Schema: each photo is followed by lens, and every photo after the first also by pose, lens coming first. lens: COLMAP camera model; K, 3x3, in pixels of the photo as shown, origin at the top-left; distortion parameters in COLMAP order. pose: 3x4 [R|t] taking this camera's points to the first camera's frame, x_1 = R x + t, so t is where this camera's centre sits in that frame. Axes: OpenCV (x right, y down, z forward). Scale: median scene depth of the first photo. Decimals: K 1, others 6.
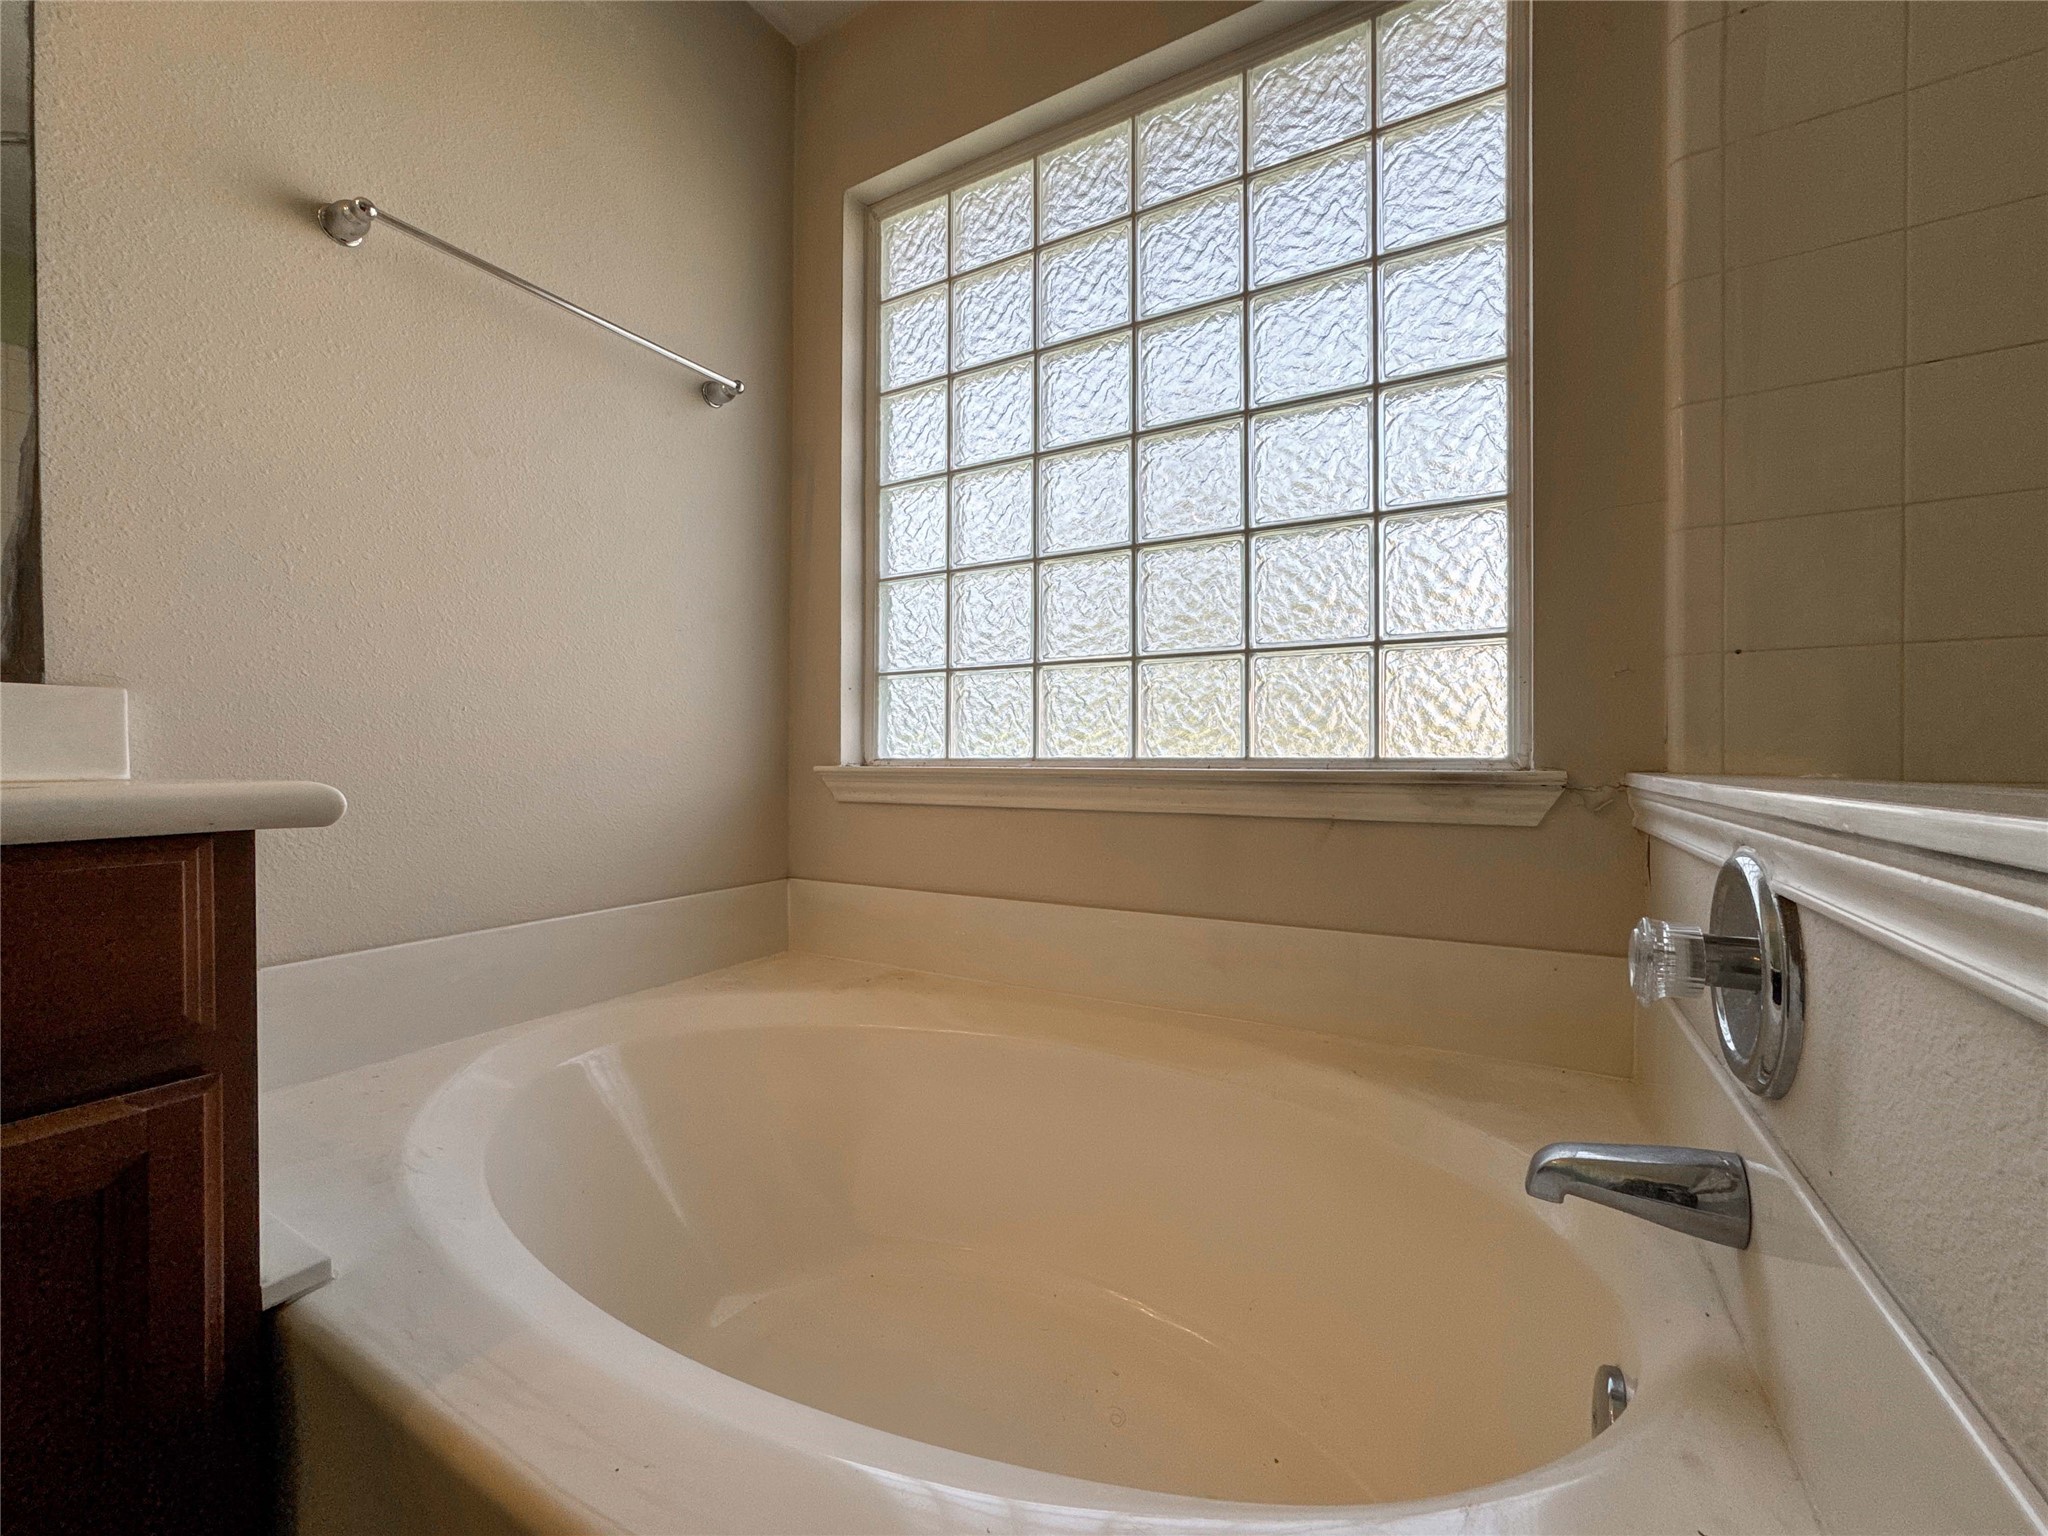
lens RADIAL K [[838.8, 0, 1023.2], [0, 838.8, 764.1], [0, 0, 1]] dist [-0.034086, 0.013582]
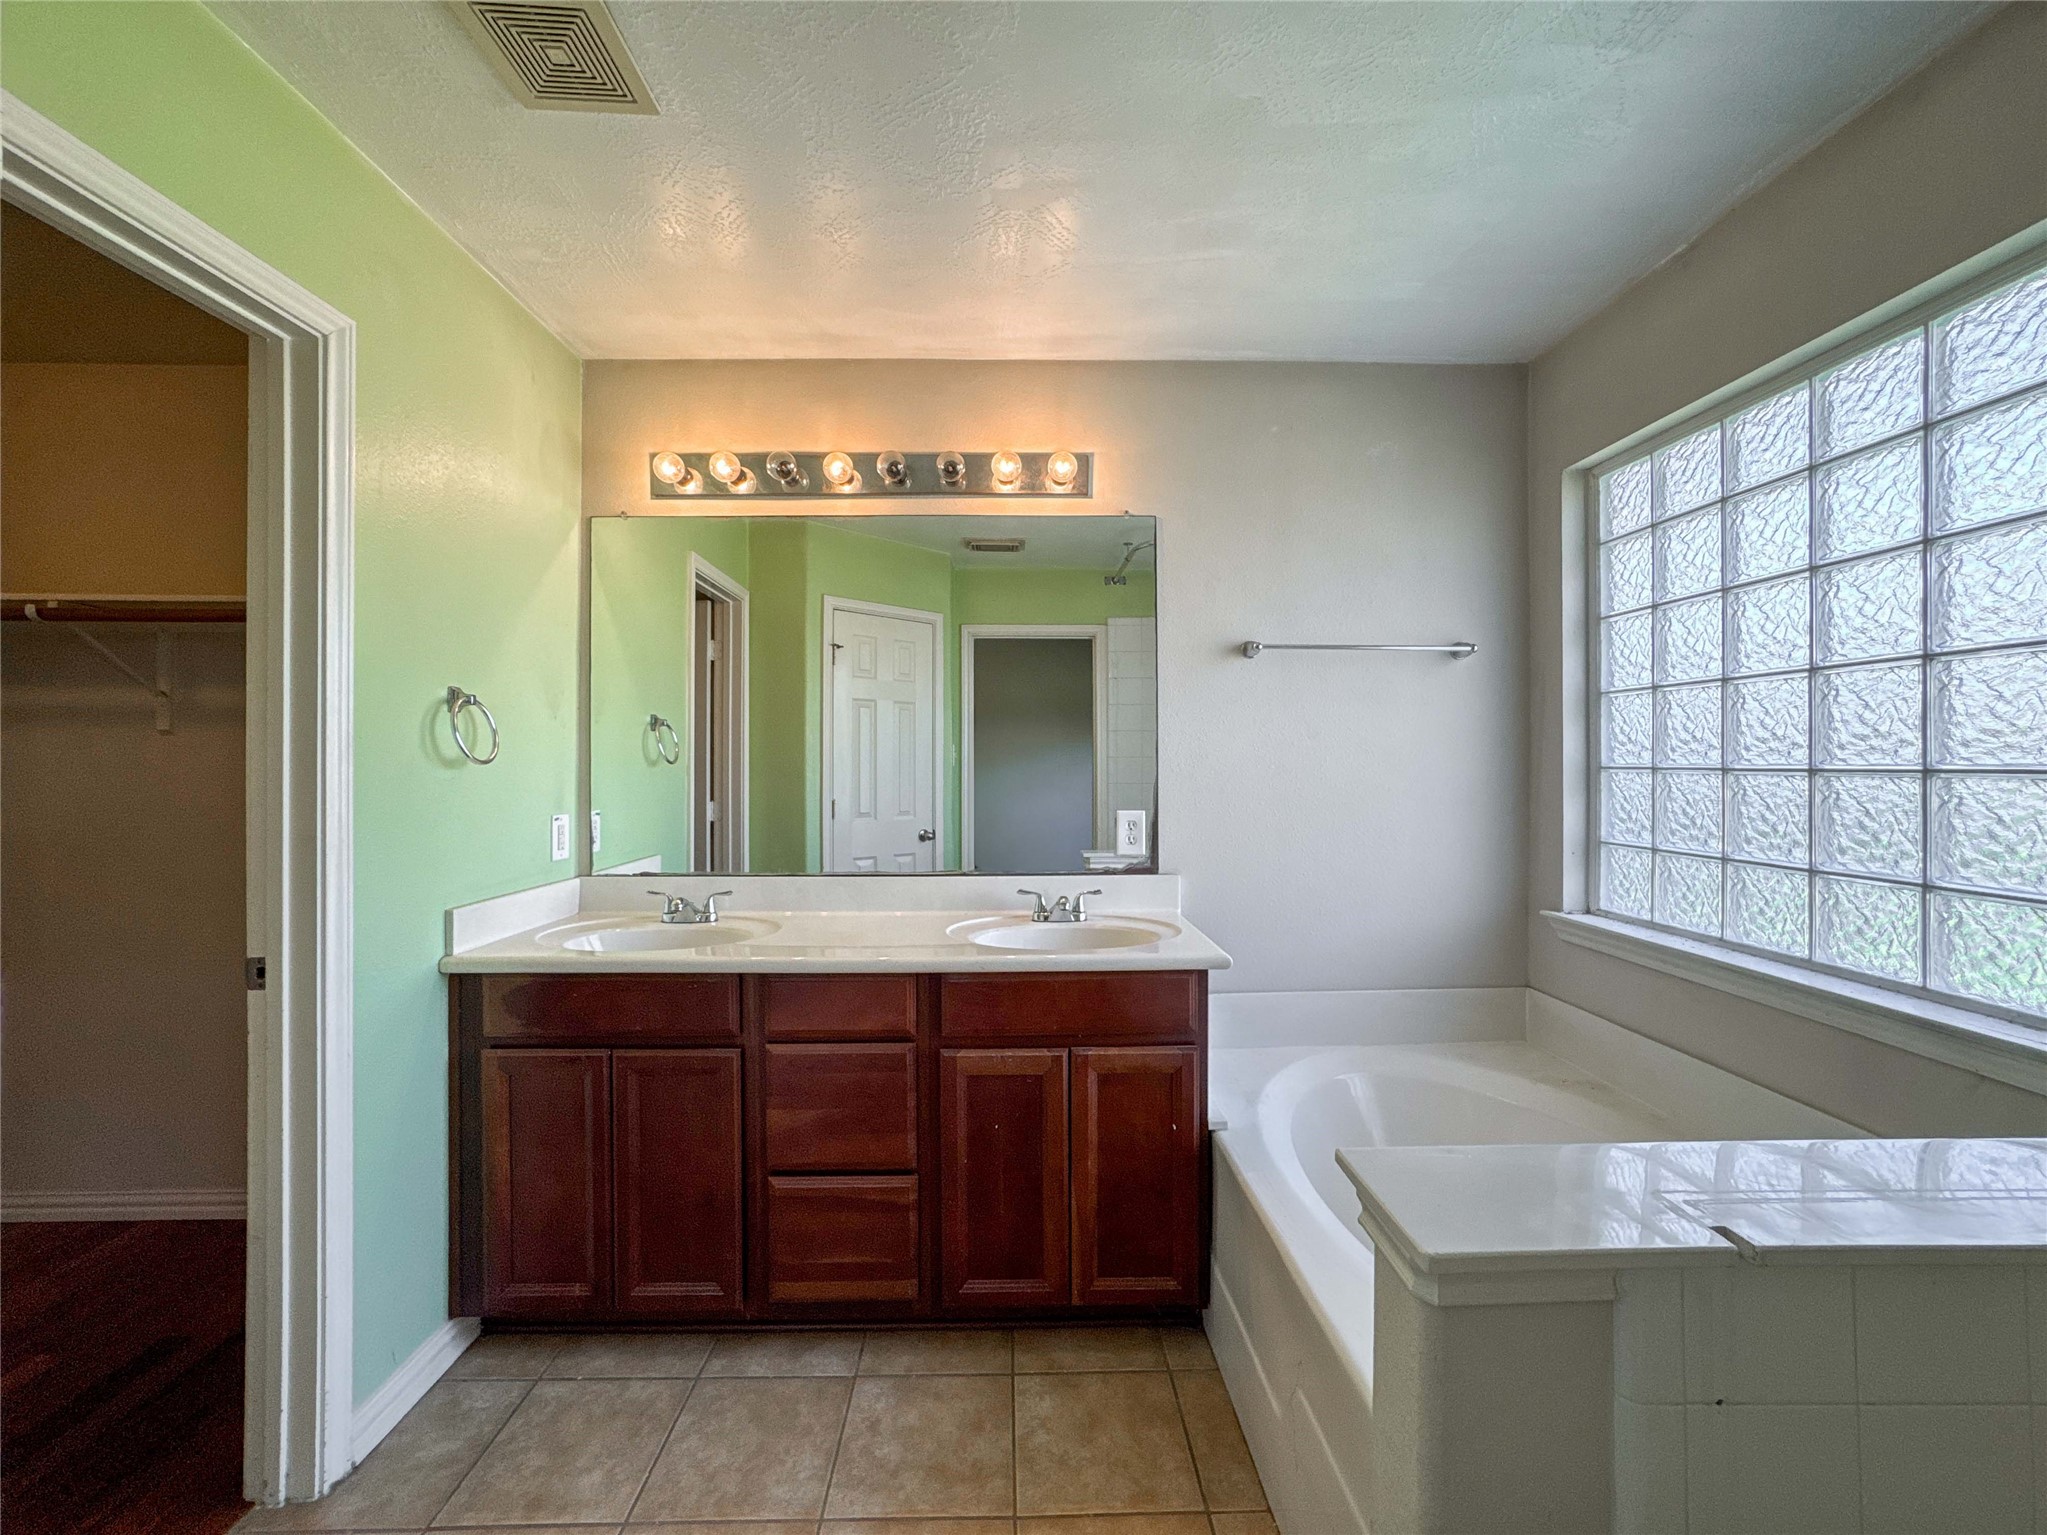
lens RADIAL K [[838.4, 0, 1014.6], [0, 838.4, 765.1], [0, 0, 1]] dist [-0.034086, 0.013582]
pose [[0.516178, 0.001095, -0.856481, 0.615610], [-0.002682, 0.999996, -0.000338, -0.310963], [0.856477, 0.002472, 0.516179, -0.554141]]
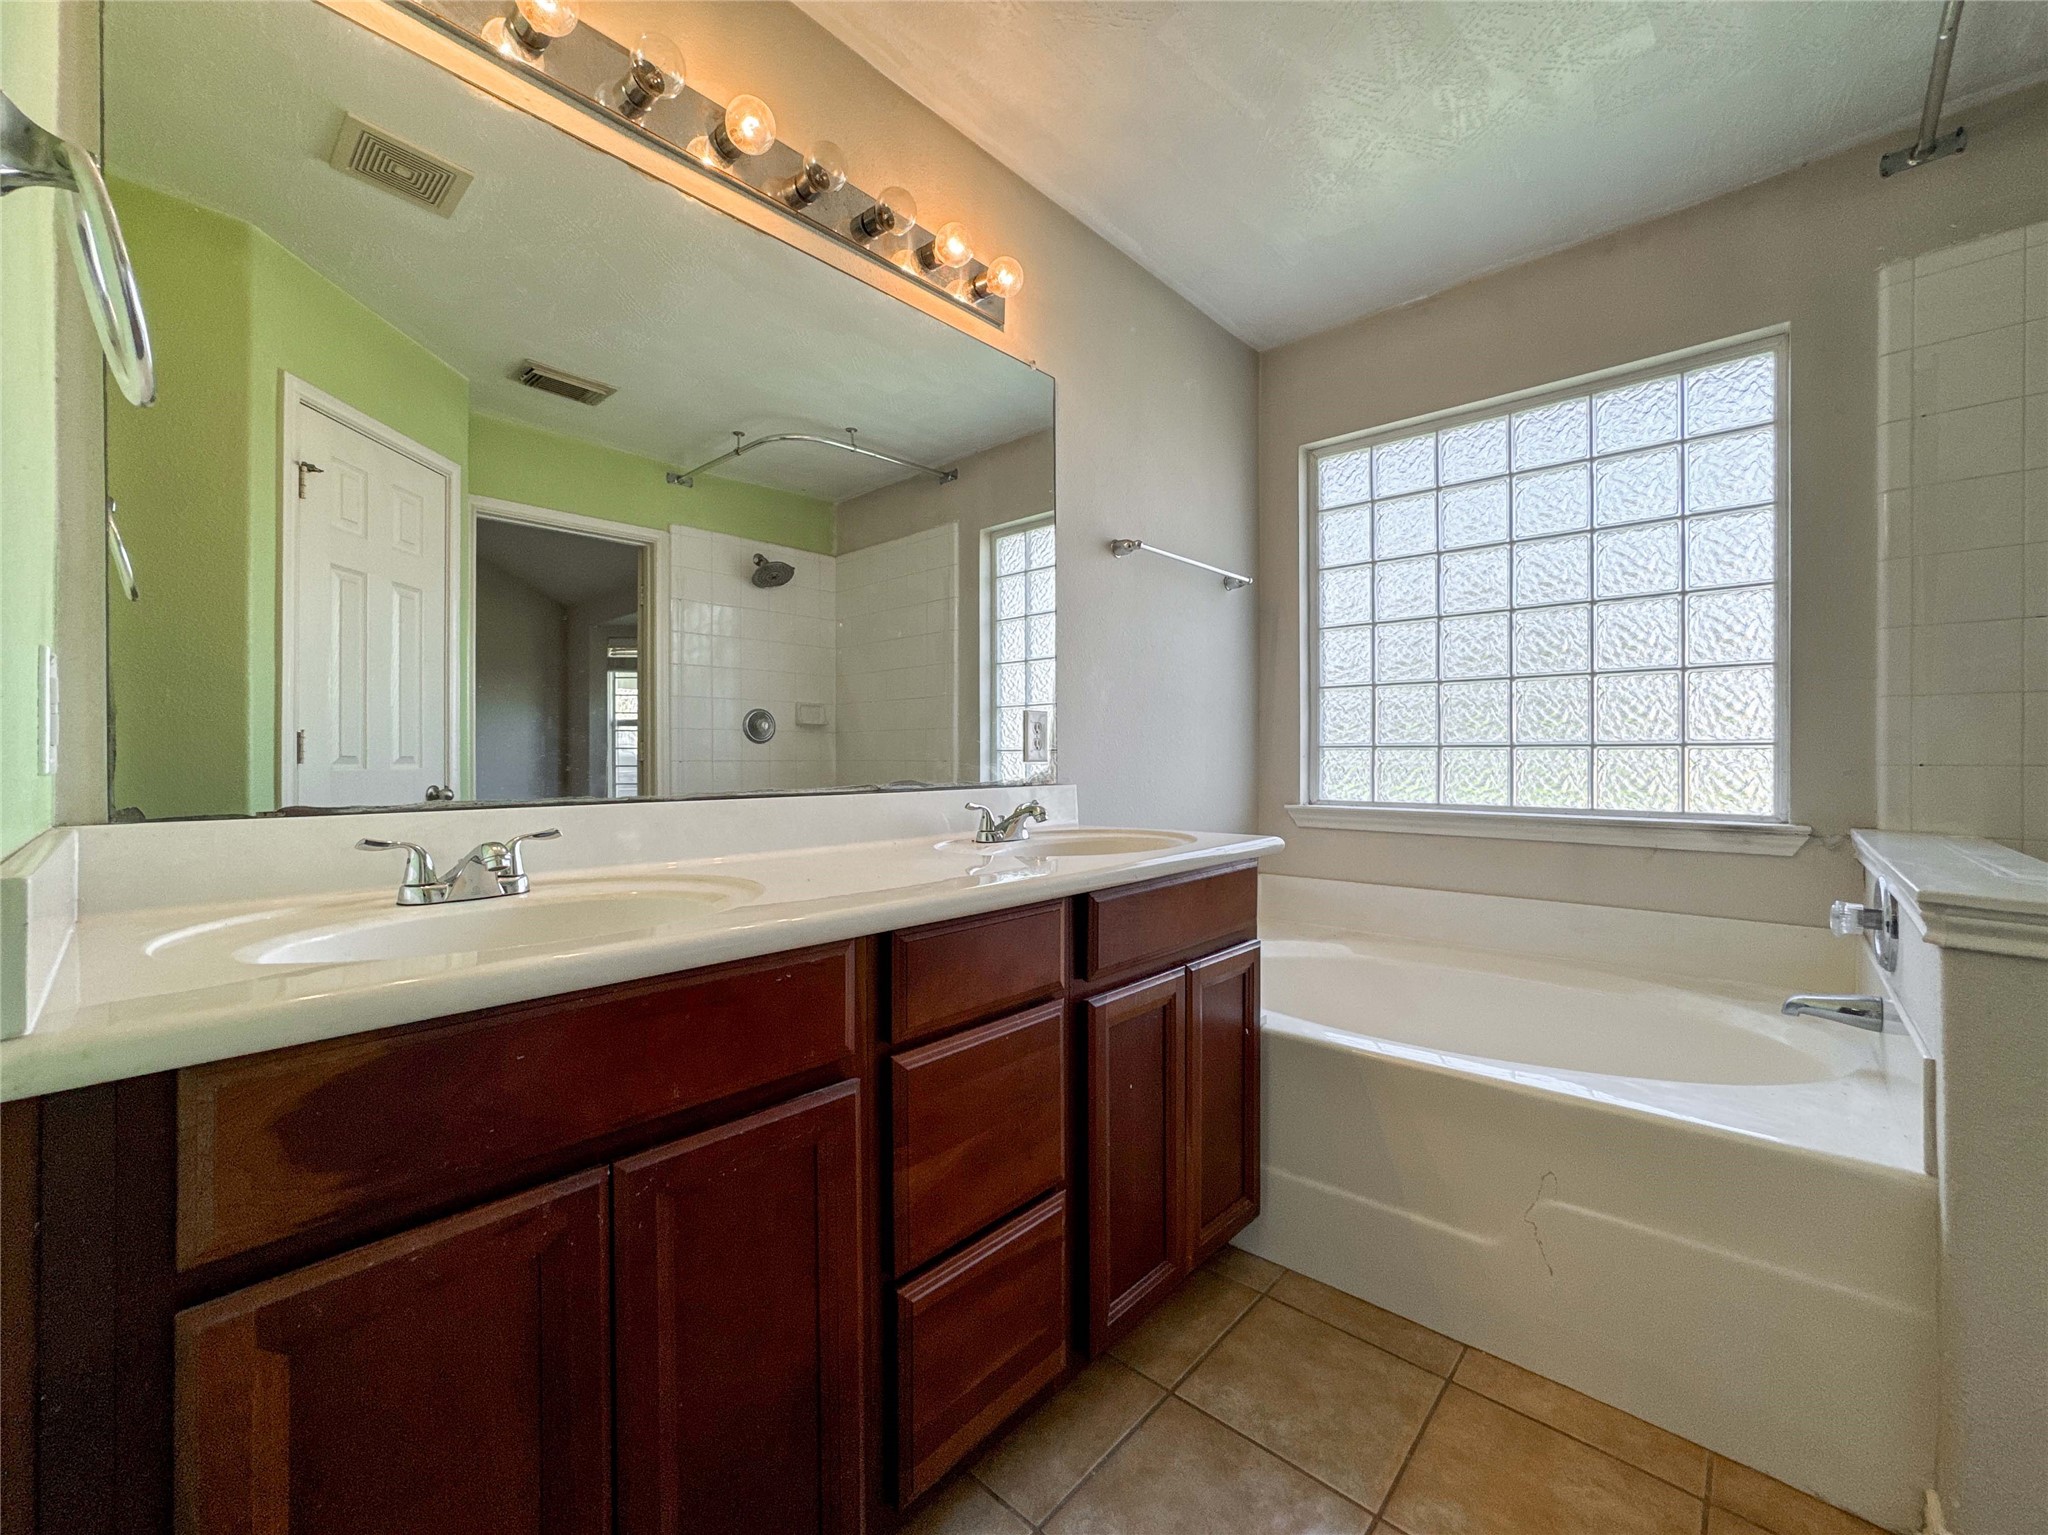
lens RADIAL K [[838.8, 0, 1024.4], [0, 838.8, 757.0], [0, 0, 1]] dist [-0.034086, 0.013582]
pose [[0.977404, 0.000792, -0.211379, -0.542591], [-0.001410, 0.999995, -0.002776, -0.115731], [0.211376, 0.003012, 0.977400, -0.941936]]
